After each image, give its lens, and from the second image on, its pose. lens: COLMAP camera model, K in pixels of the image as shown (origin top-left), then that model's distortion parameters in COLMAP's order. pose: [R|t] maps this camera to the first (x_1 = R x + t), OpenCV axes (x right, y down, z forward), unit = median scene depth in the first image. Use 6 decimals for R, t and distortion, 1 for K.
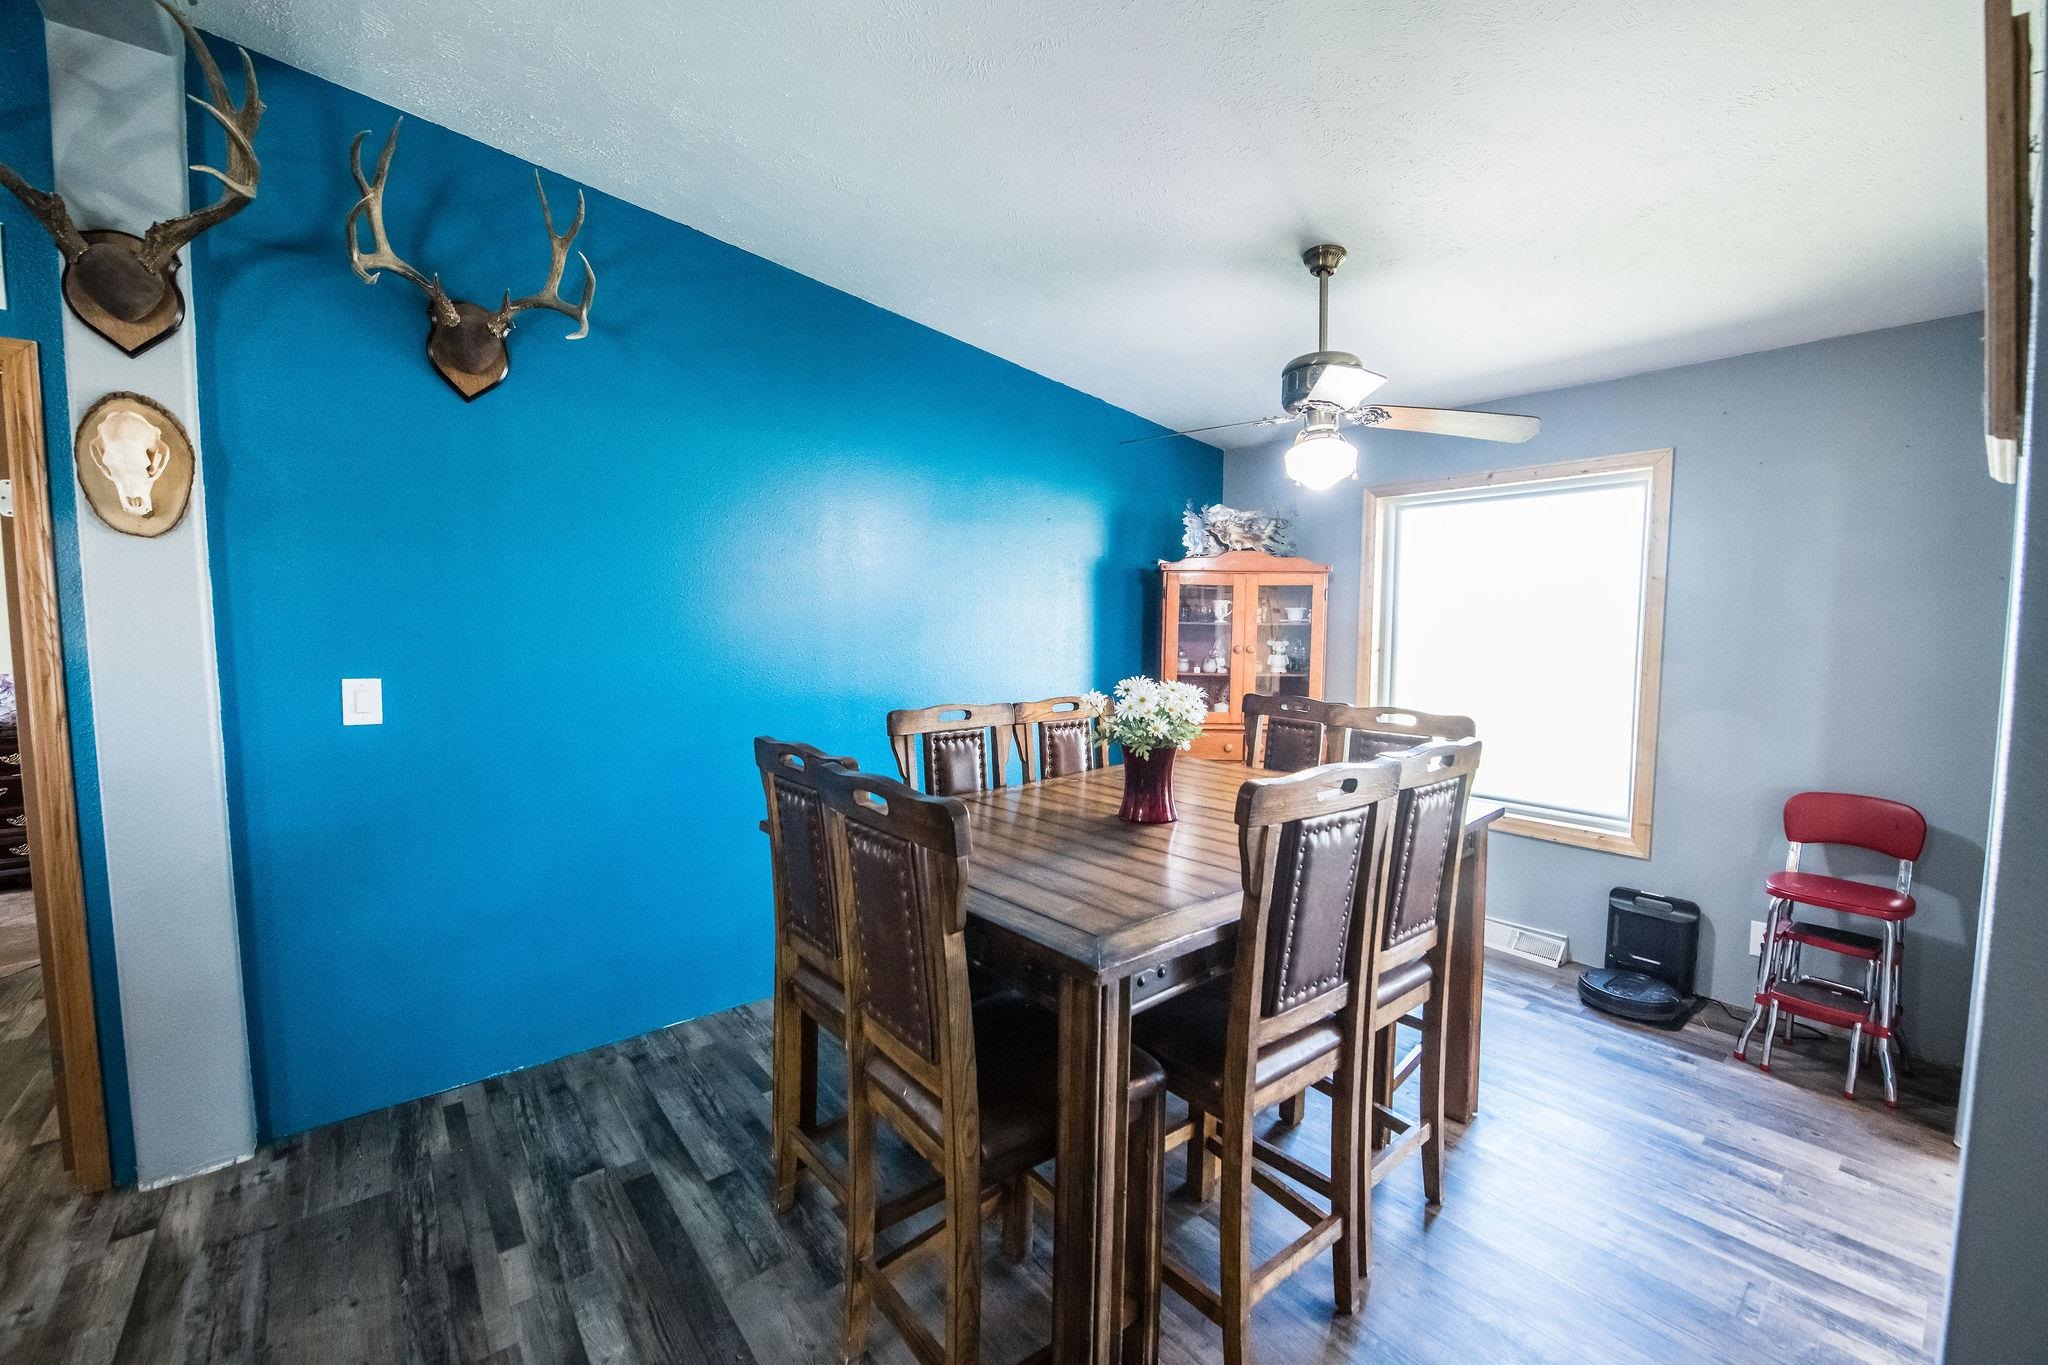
lens RADIAL K [[818.9, 0, 1017.2], [0, 818.9, 682.4], [0, 0, 1]] dist [-0.013809, -0.001359]
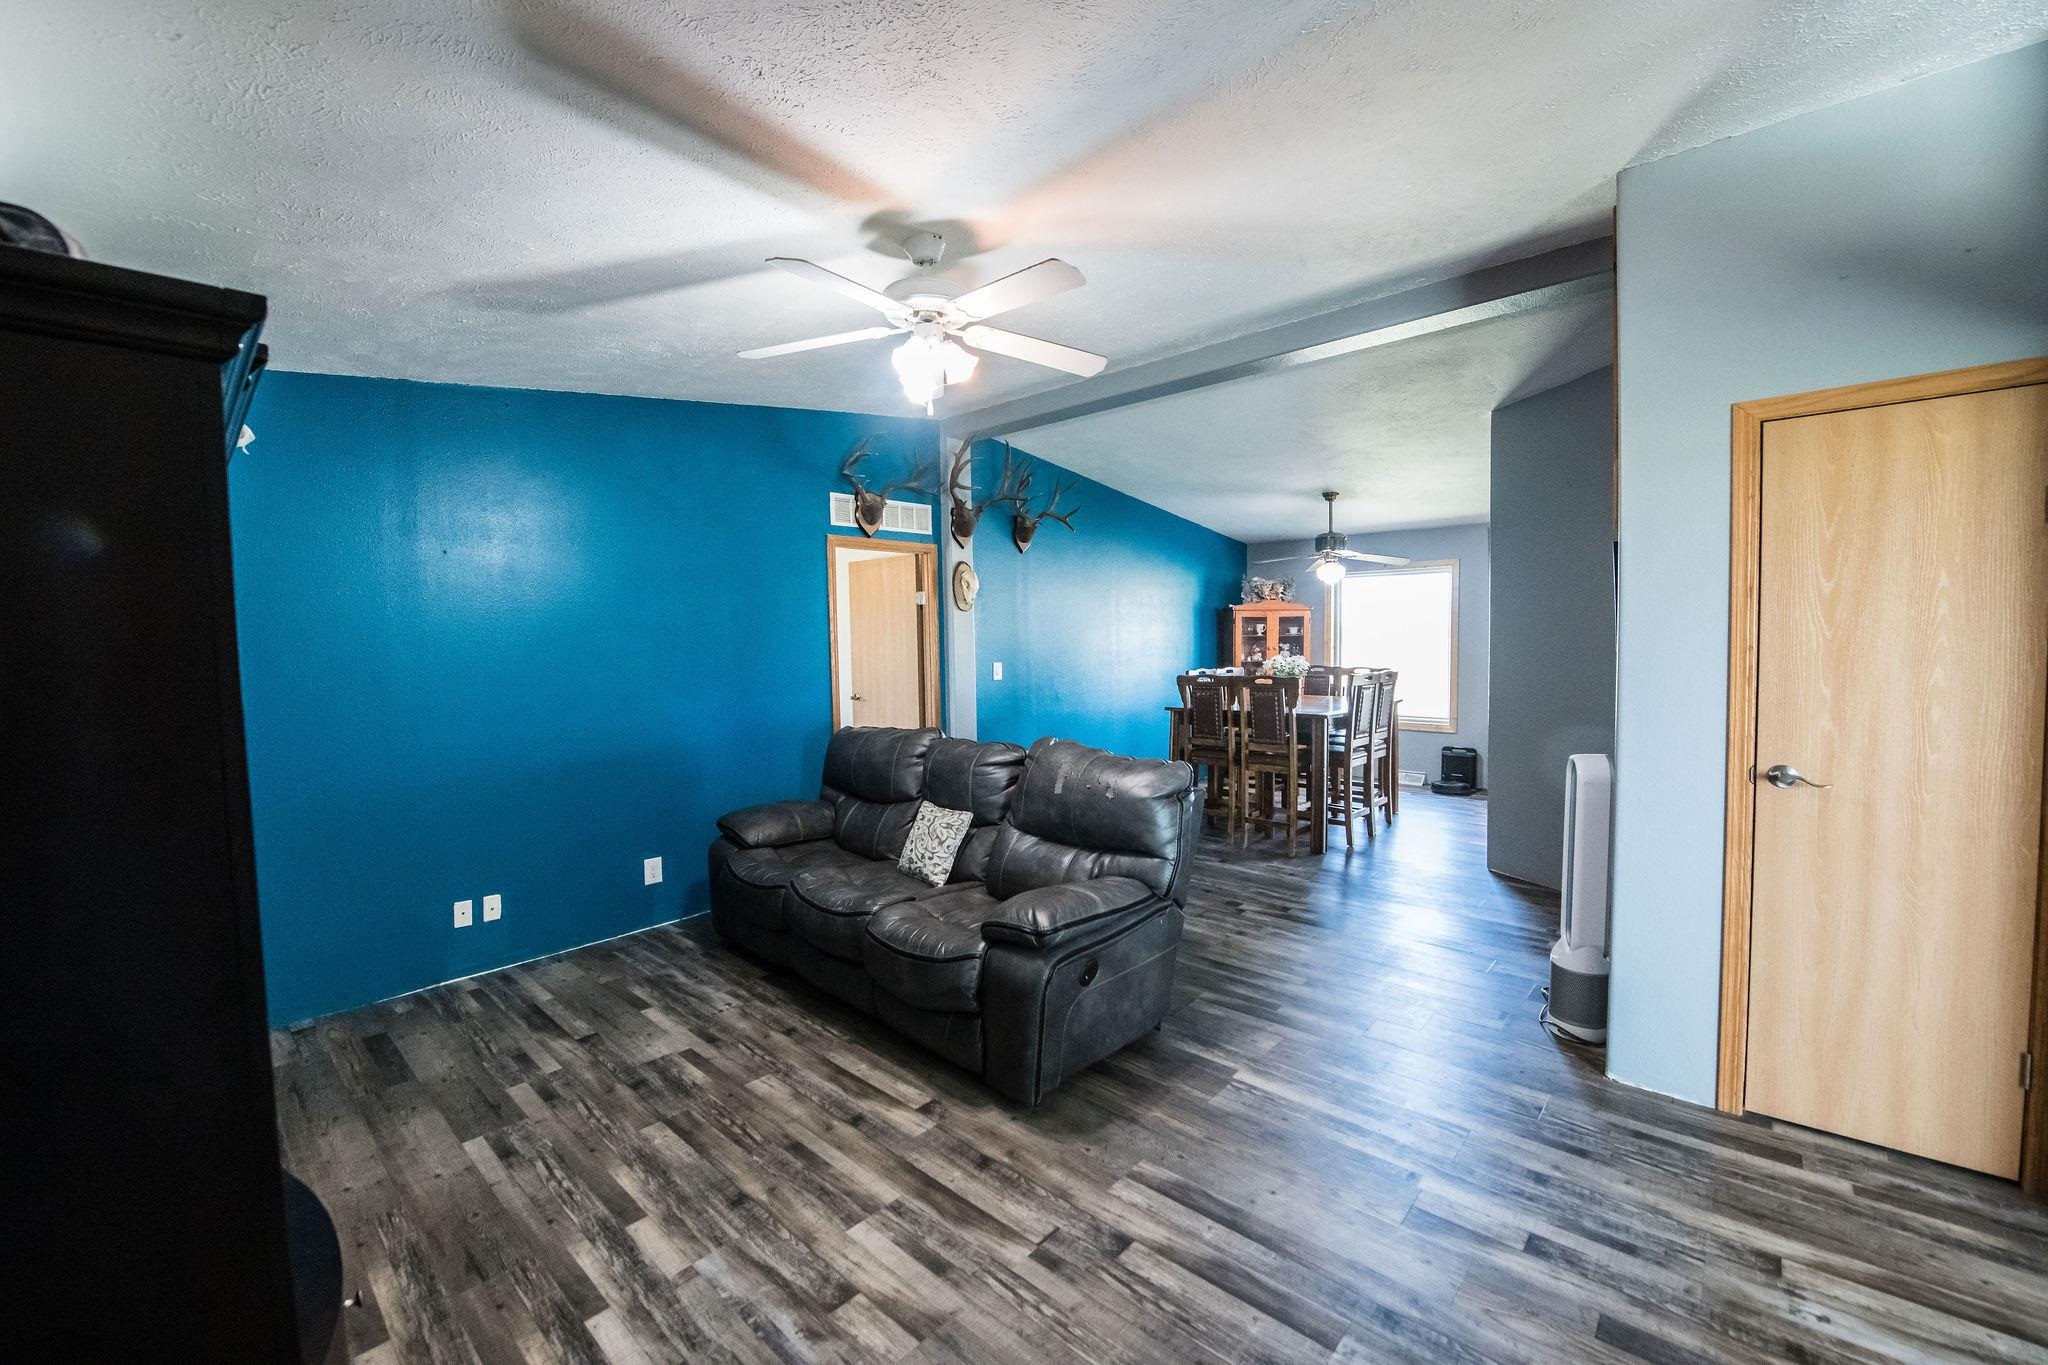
lens RADIAL K [[818.9, 0, 1042.1], [0, 818.9, 685.7], [0, 0, 1]] dist [-0.013809, -0.001359]
pose [[0.986109, -0.030261, 0.163322, -0.620022], [0.033286, 0.999321, -0.015815, 0.064357], [-0.162733, 0.021031, 0.986446, -0.898549]]
